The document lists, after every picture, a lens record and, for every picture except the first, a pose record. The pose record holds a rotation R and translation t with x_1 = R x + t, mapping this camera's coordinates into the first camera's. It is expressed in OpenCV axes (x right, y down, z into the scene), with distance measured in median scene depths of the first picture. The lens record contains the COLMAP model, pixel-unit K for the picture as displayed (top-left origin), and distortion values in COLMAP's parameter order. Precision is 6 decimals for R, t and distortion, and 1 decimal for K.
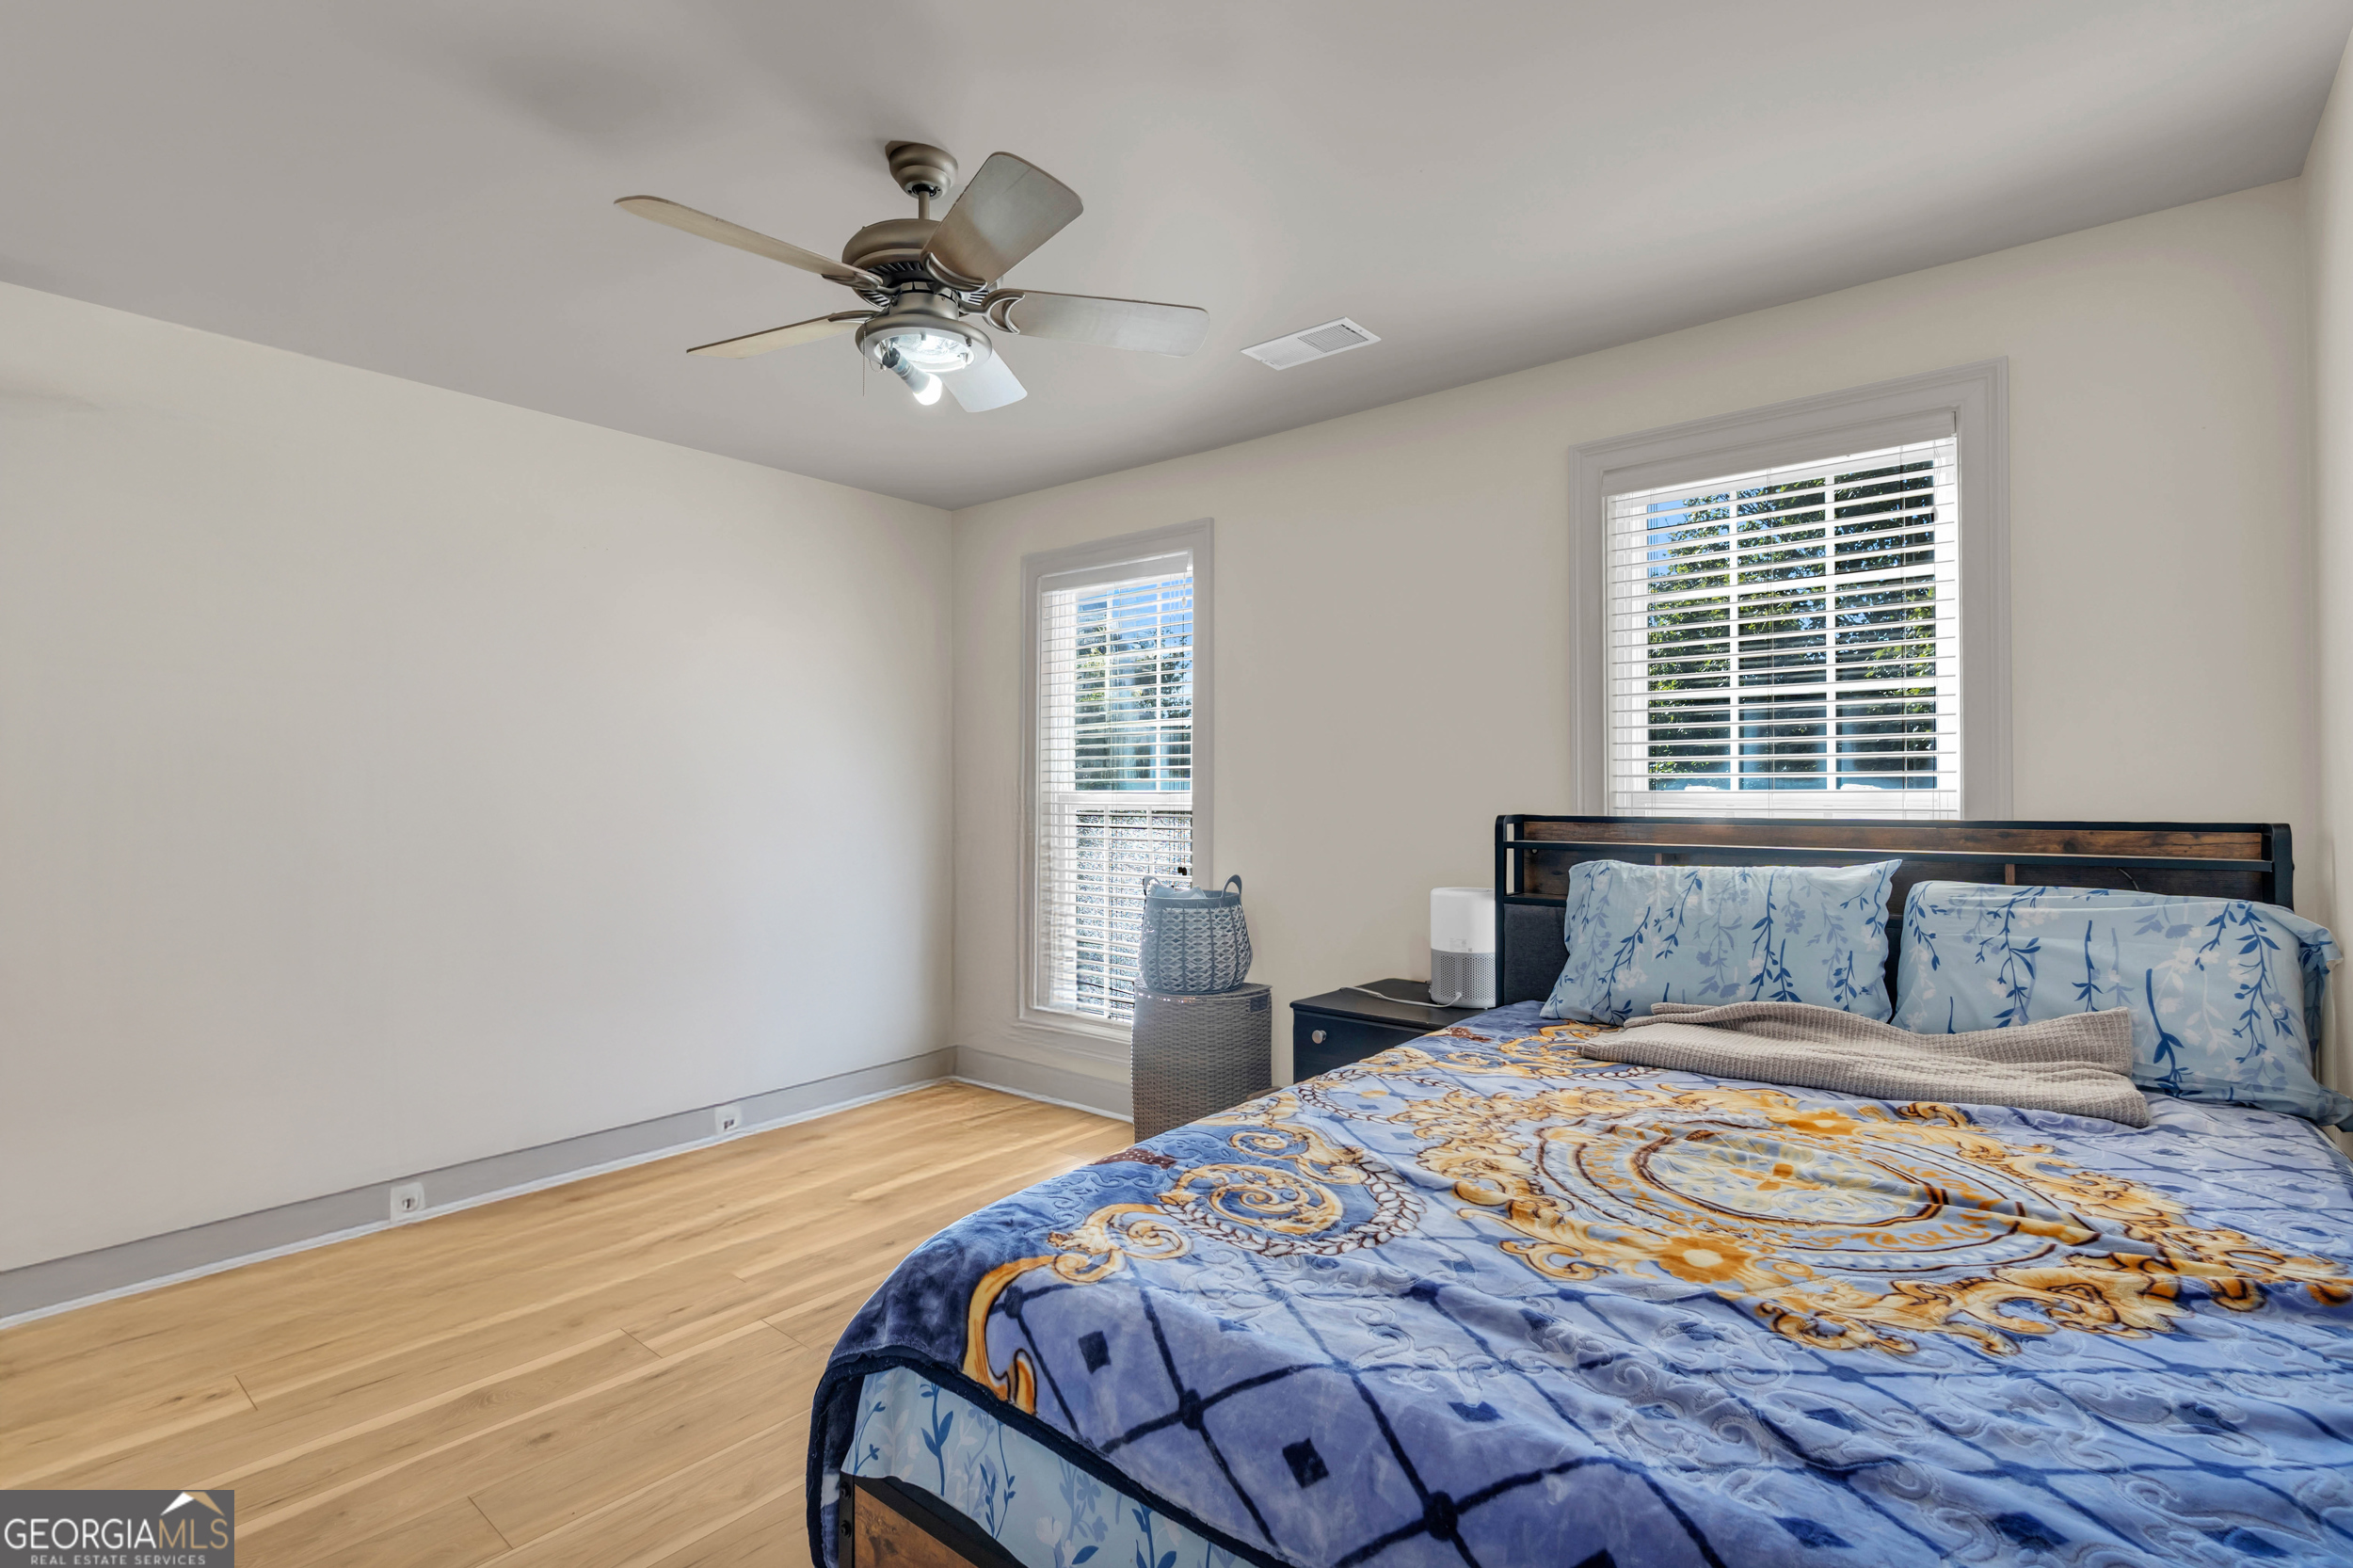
lens RADIAL K [[1108.0, 0, 1174.7], [0, 1108.0, 798.9], [0, 0, 1]] dist [-0.004028, -0.000449]
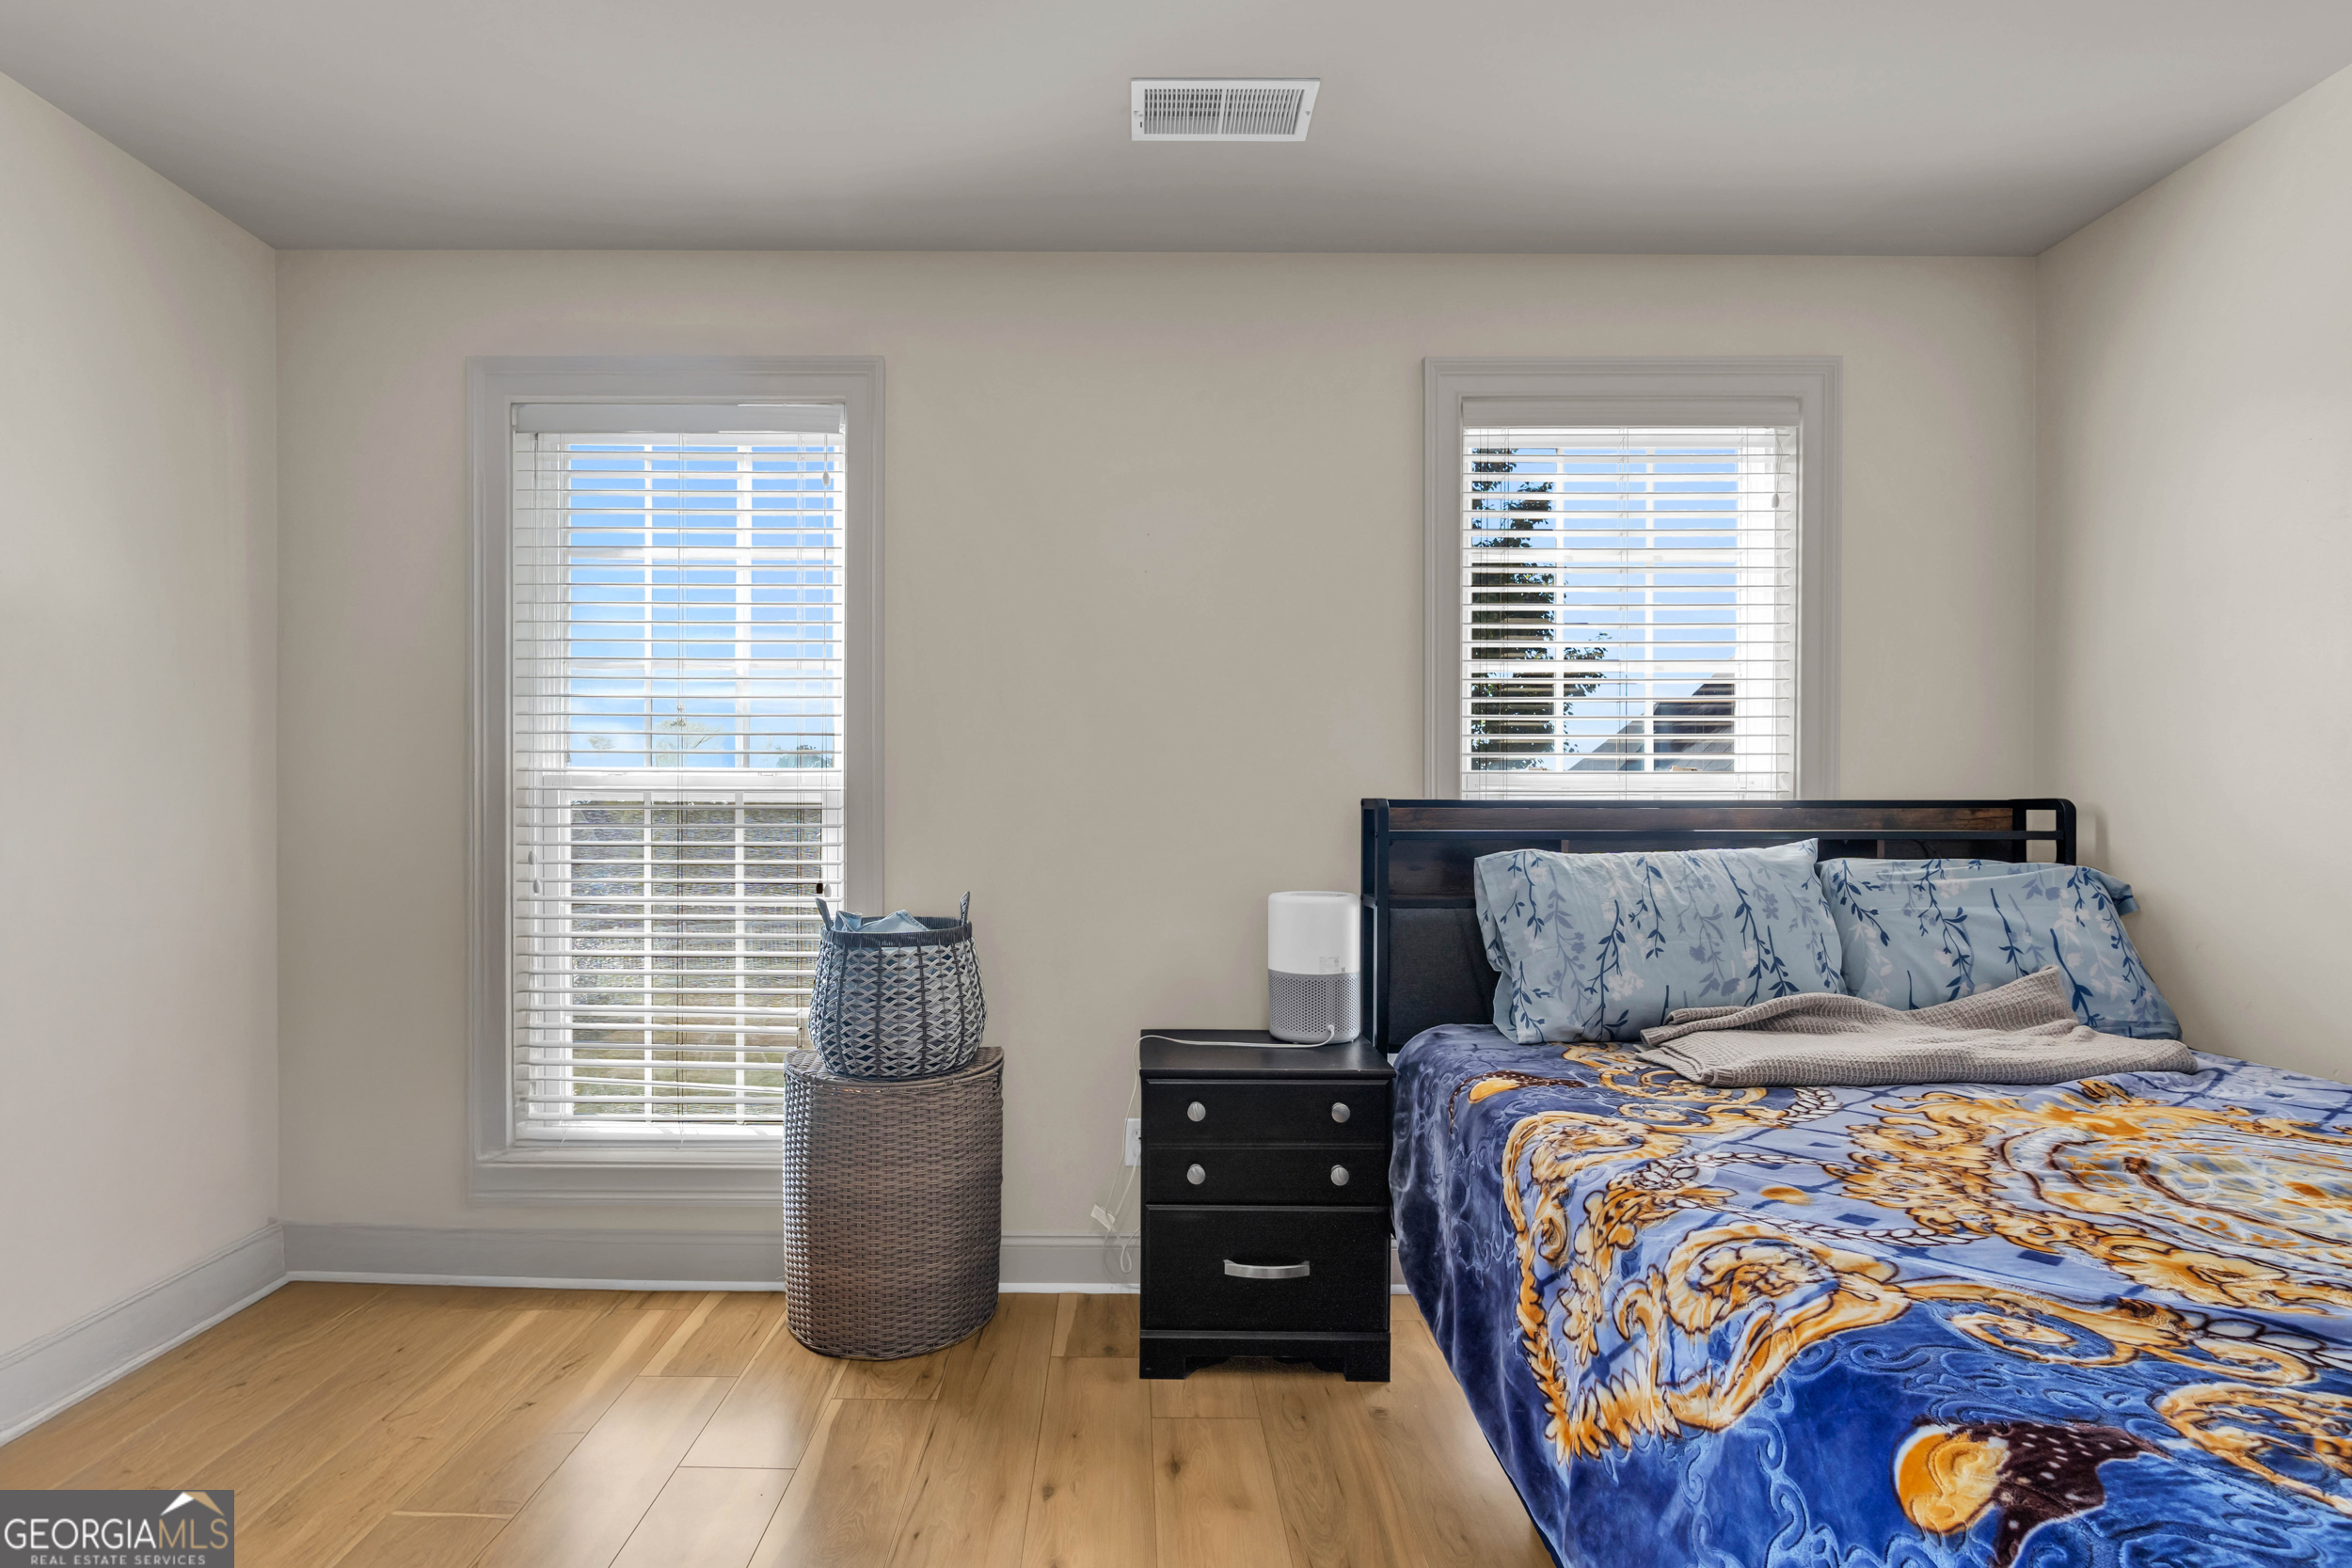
lens RADIAL K [[1134.4, 0, 1162.6], [0, 1134.4, 830.1], [0, 0, 1]] dist [-0.002928, 0.000181]
pose [[0.766182, -0.013453, 0.642483, -0.442924], [0.001029, 0.999805, 0.019708, 0.026531], [-0.642623, -0.014439, 0.766047, 0.589167]]
